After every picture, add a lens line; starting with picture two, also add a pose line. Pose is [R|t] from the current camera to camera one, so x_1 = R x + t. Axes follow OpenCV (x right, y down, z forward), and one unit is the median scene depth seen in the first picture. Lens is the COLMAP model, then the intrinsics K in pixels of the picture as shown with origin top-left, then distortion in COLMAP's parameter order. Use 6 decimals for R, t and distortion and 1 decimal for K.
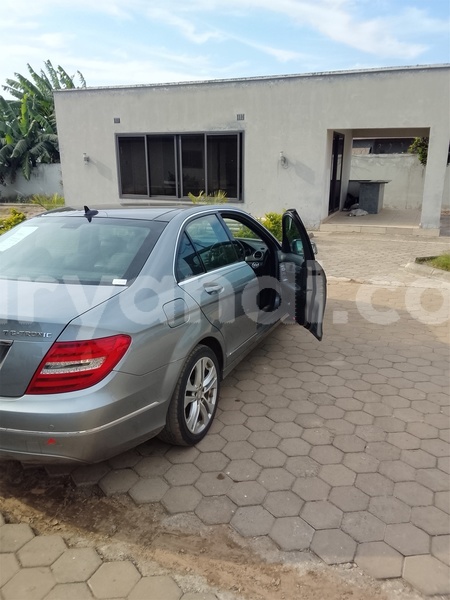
lens RADIAL K [[476.7, 0, 229.9], [0, 476.7, 301.4], [0, 0, 1]] dist [0.067084, -0.108114]
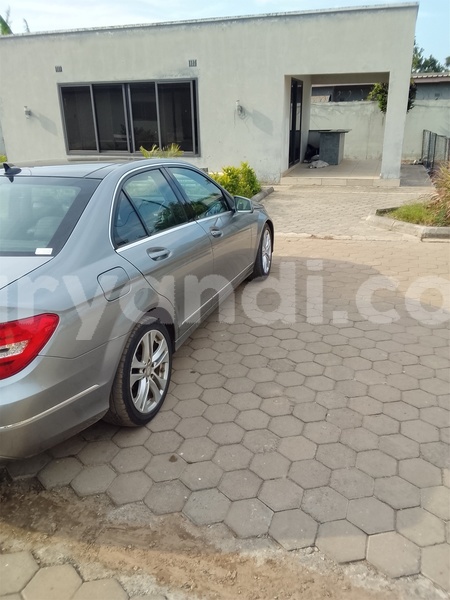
lens RADIAL K [[476.7, 0, 228.8], [0, 476.7, 301.6], [0, 0, 1]] dist [0.067084, -0.108114]
pose [[0.996735, -0.045456, 0.066730, 0.028669], [0.039306, 0.995097, 0.090758, -0.011632], [-0.070528, -0.087838, 0.993635, 0.071709]]
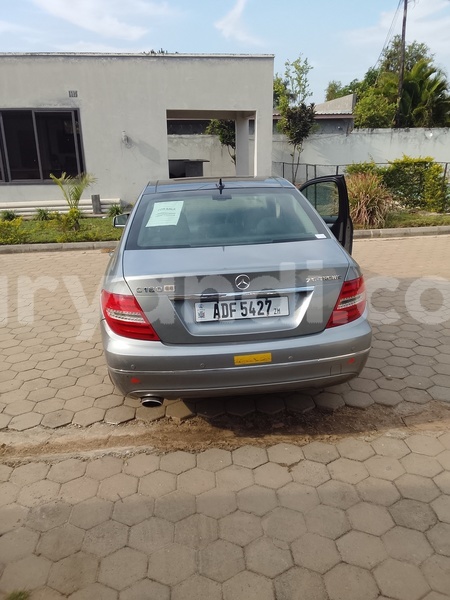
lens RADIAL K [[476.7, 0, 230.1], [0, 476.7, 303.5], [0, 0, 1]] dist [0.067084, -0.108114]
pose [[0.878359, -0.157083, 0.451454, -0.683840], [0.139679, 0.987585, 0.071866, 0.006434], [-0.457138, -0.000066, 0.889396, 0.026122]]
